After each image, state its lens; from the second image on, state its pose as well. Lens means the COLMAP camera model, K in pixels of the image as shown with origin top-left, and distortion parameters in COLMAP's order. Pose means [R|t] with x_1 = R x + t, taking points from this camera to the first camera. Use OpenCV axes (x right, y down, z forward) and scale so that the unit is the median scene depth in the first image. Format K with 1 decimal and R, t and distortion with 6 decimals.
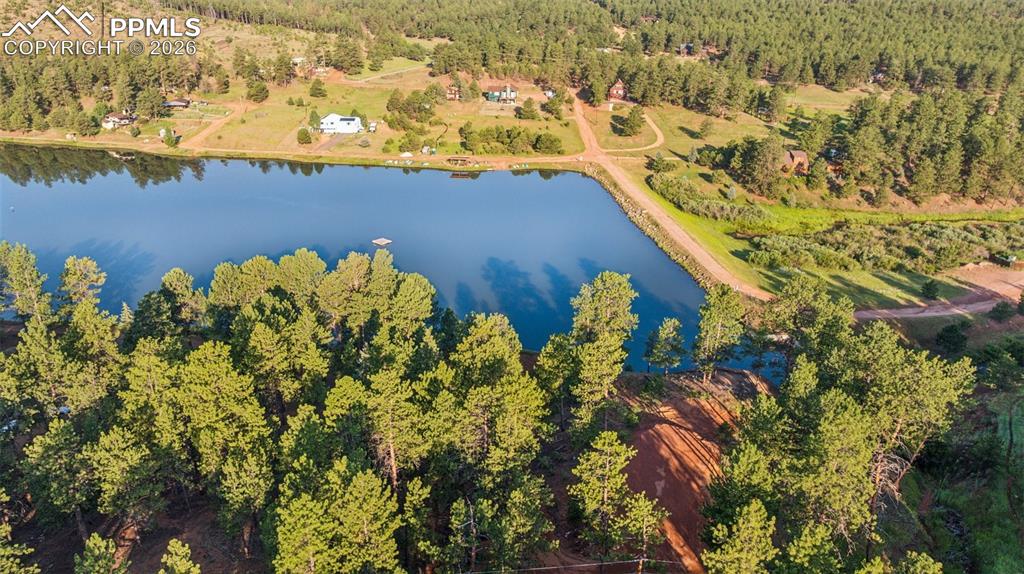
lens RADIAL K [[722.7, 0, 515.9], [0, 722.7, 287.3], [0, 0, 1]] dist [-0.023247, 0.012118]
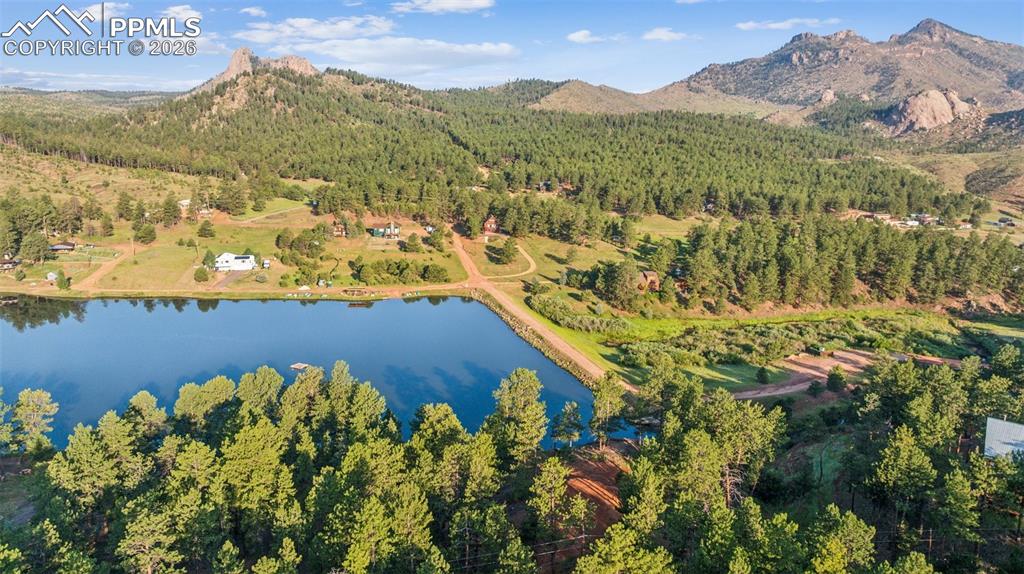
lens RADIAL K [[722.7, 0, 515.9], [0, 722.7, 287.3], [0, 0, 1]] dist [-0.023247, 0.012118]
pose [[0.982113, -0.039056, 0.184197, -0.039157], [0.070757, 0.983104, -0.168818, 0.018700], [-0.174492, 0.178831, 0.968283, -0.094295]]
